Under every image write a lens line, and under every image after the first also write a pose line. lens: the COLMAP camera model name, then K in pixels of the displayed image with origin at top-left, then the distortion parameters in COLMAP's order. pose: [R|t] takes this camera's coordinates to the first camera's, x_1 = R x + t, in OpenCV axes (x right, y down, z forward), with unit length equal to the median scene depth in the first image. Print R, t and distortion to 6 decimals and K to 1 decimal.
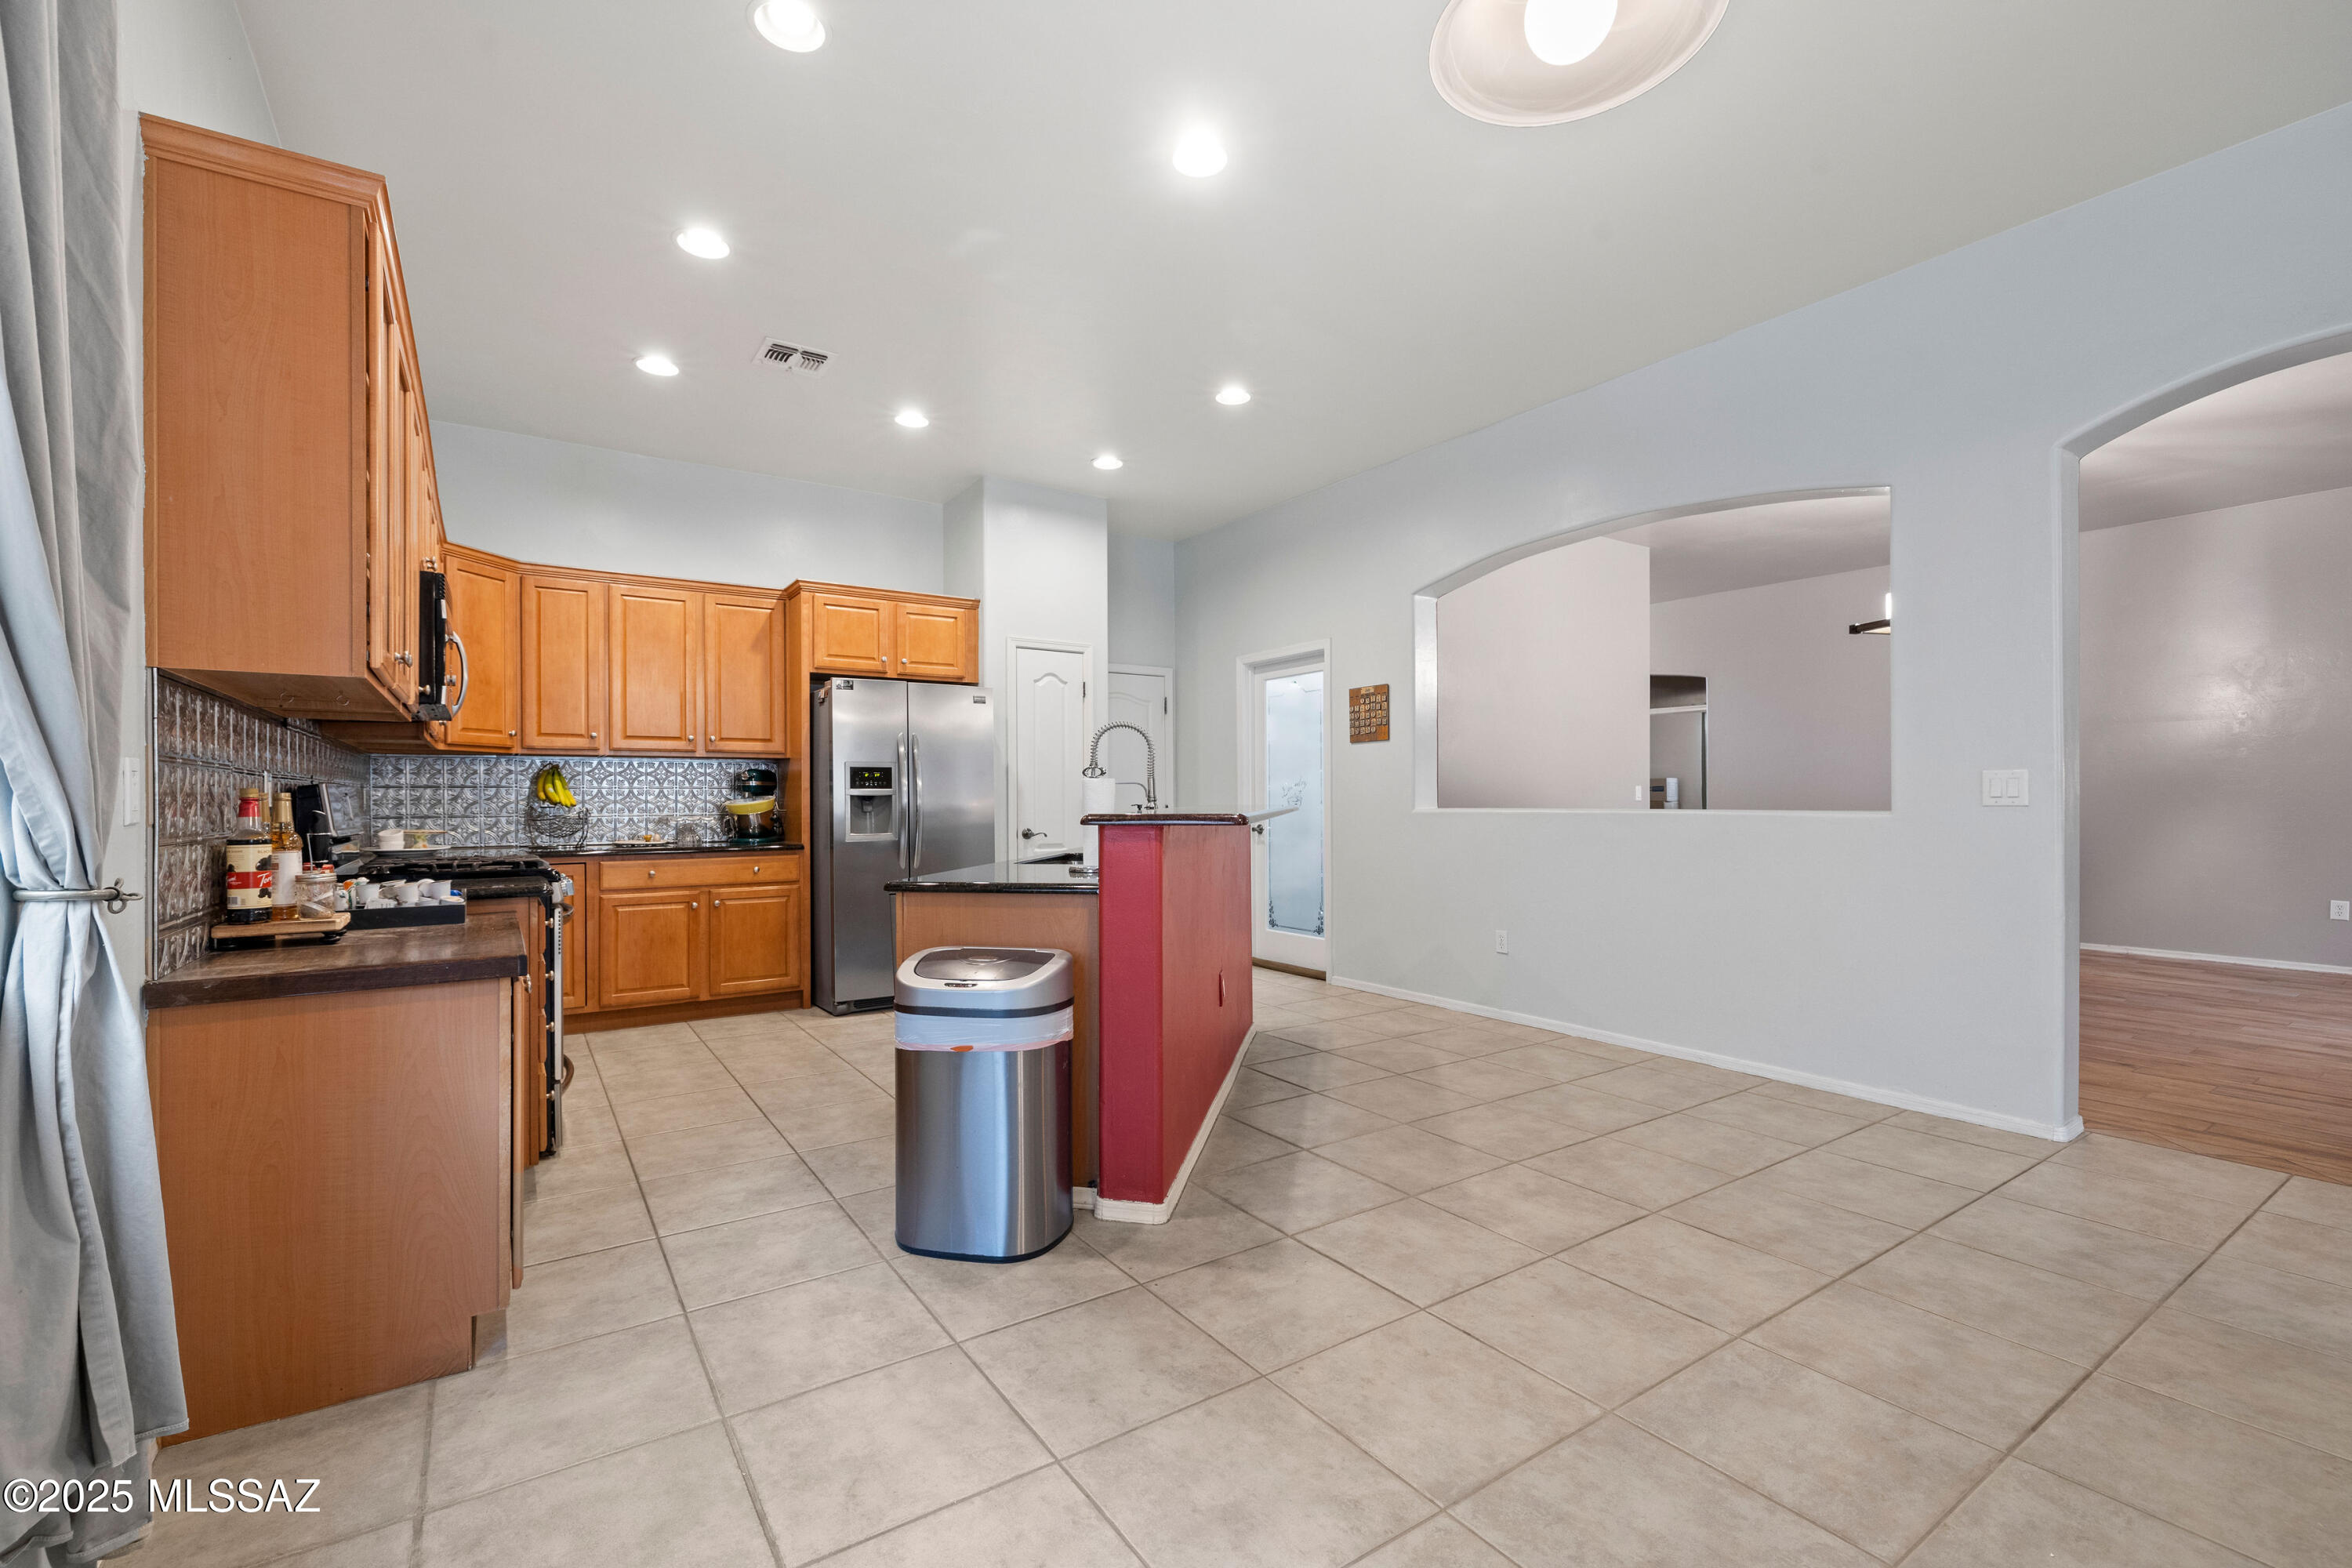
lens RADIAL K [[1006.5, 0, 1173.8], [0, 1006.5, 803.7], [0, 0, 1]] dist [0.000496, 0.000428]
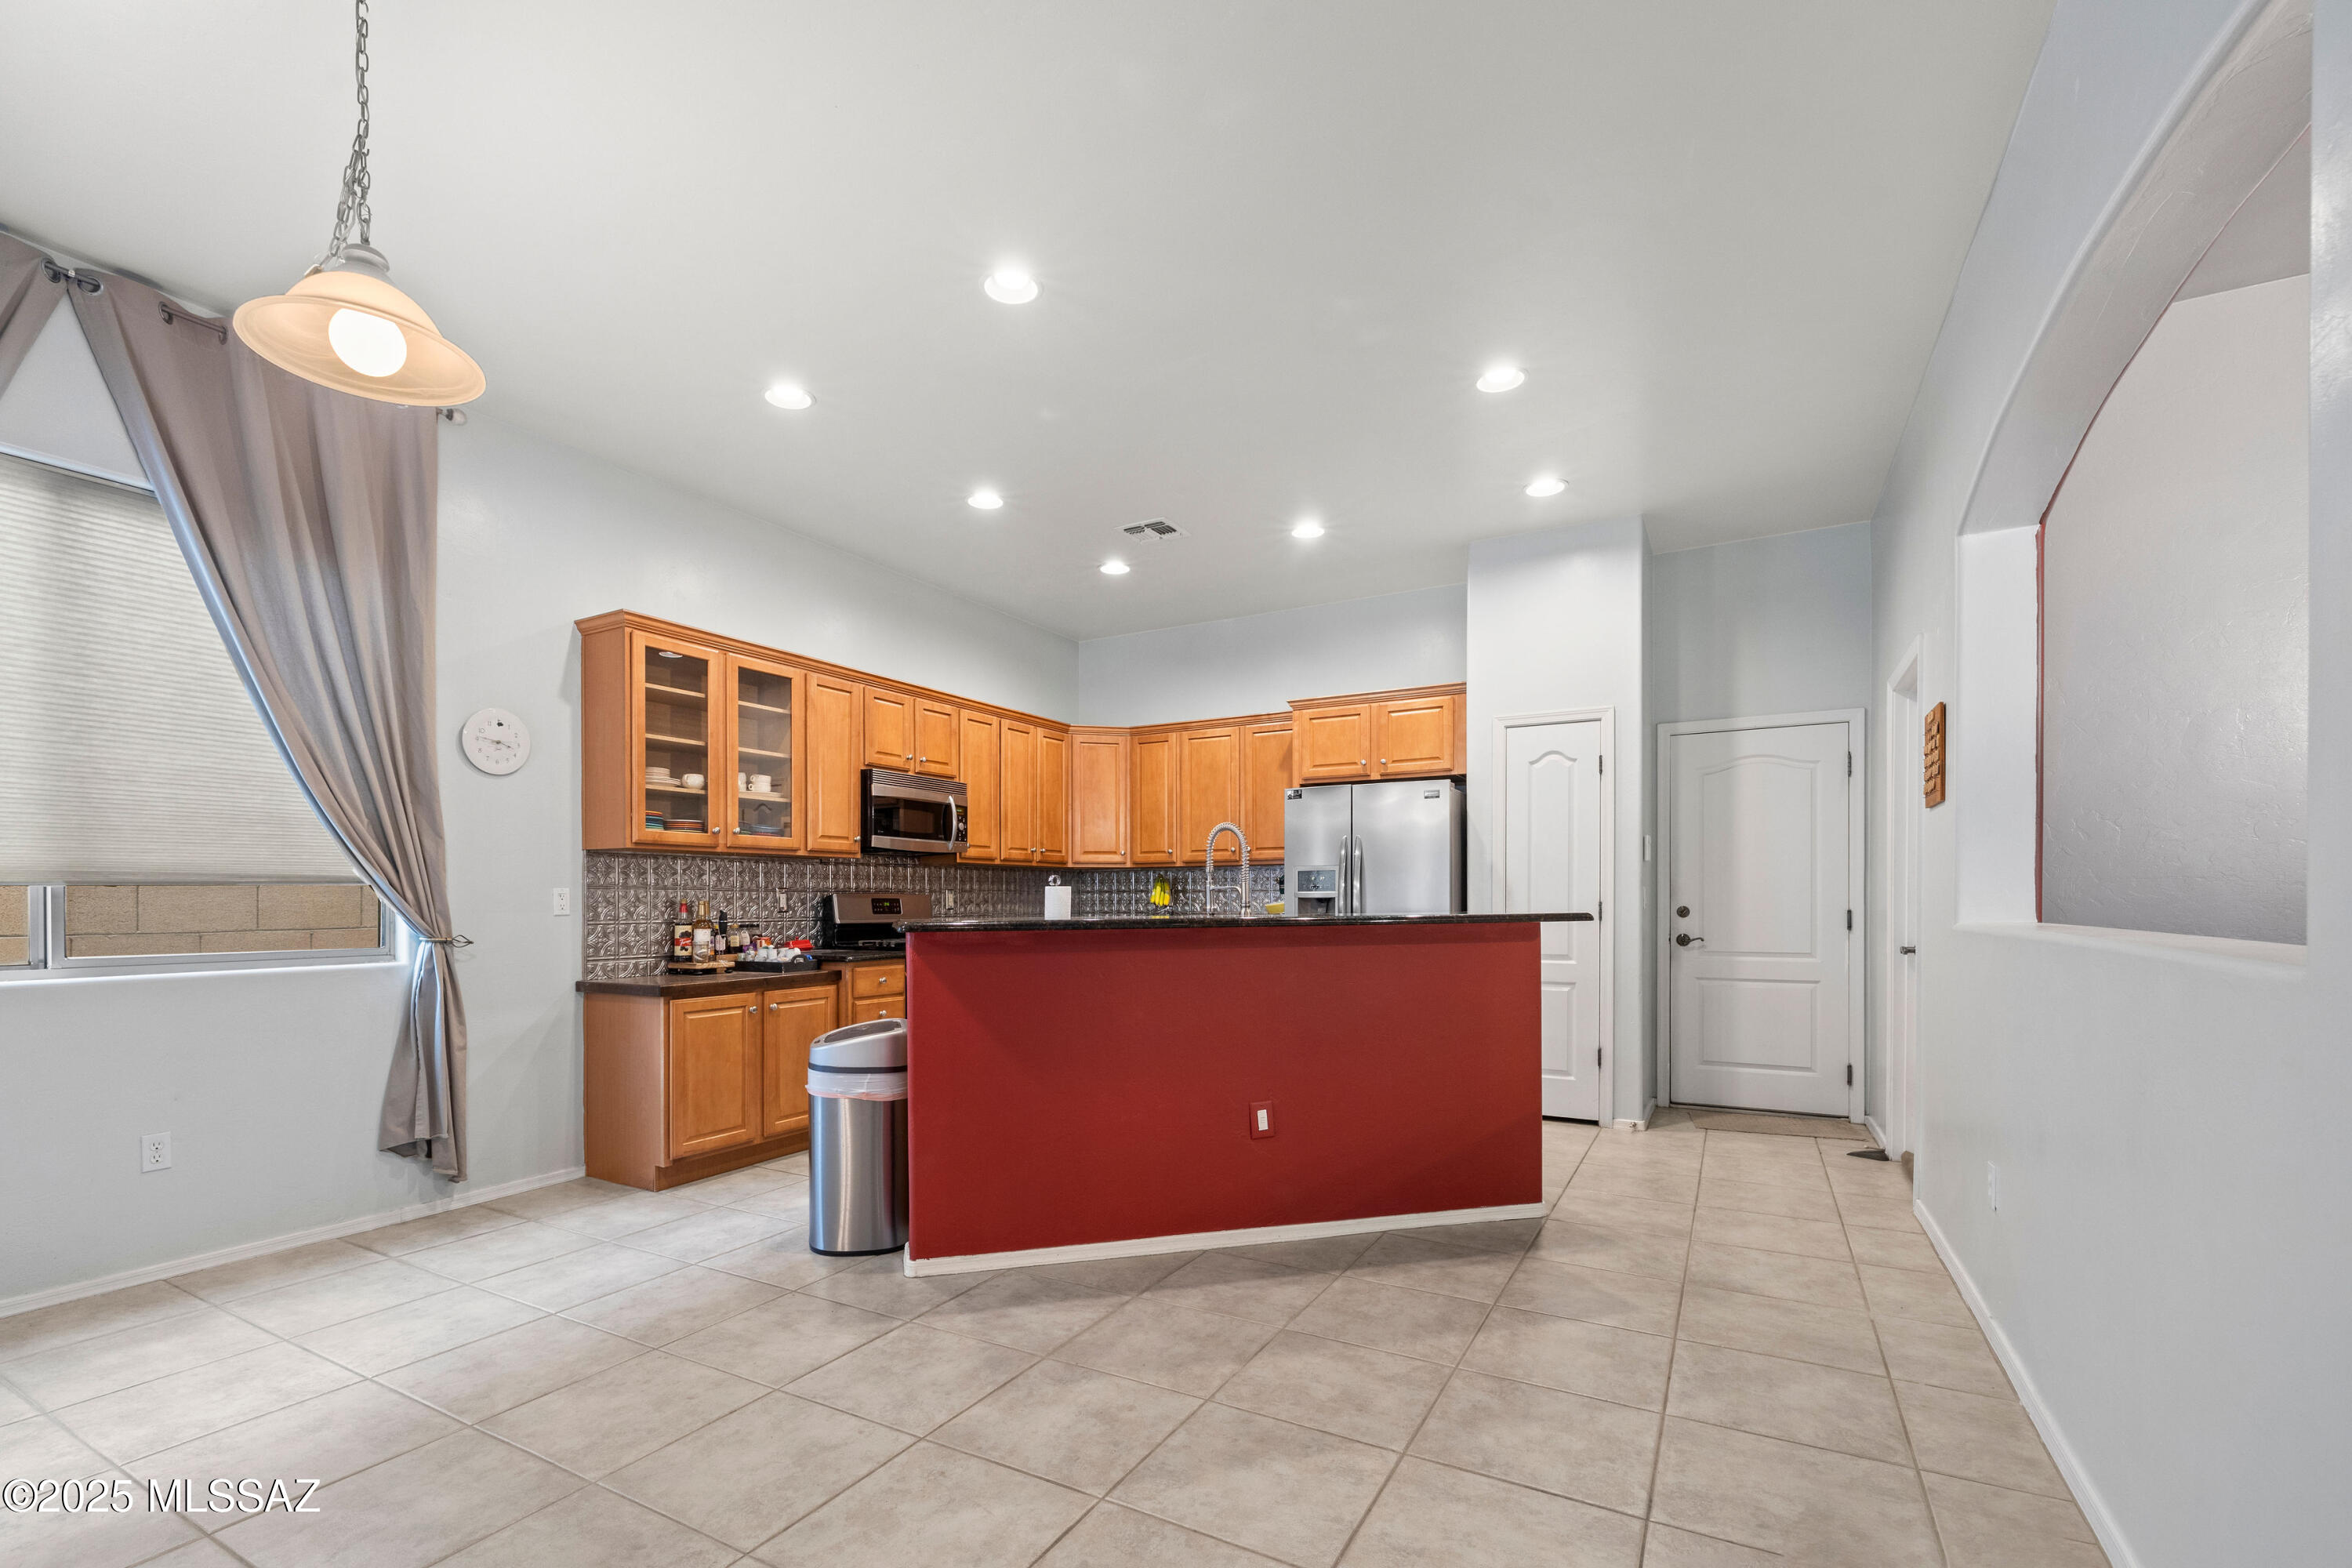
lens RADIAL K [[1037.9, 0, 1140.7], [0, 1037.9, 894.6], [0, 0, 1]] dist [0.002758, 0.000191]
pose [[0.437990, -0.000330, -0.898980, 1.203281], [-0.001930, 0.999997, -0.001308, -0.019066], [0.898978, 0.002308, 0.437989, 0.737673]]
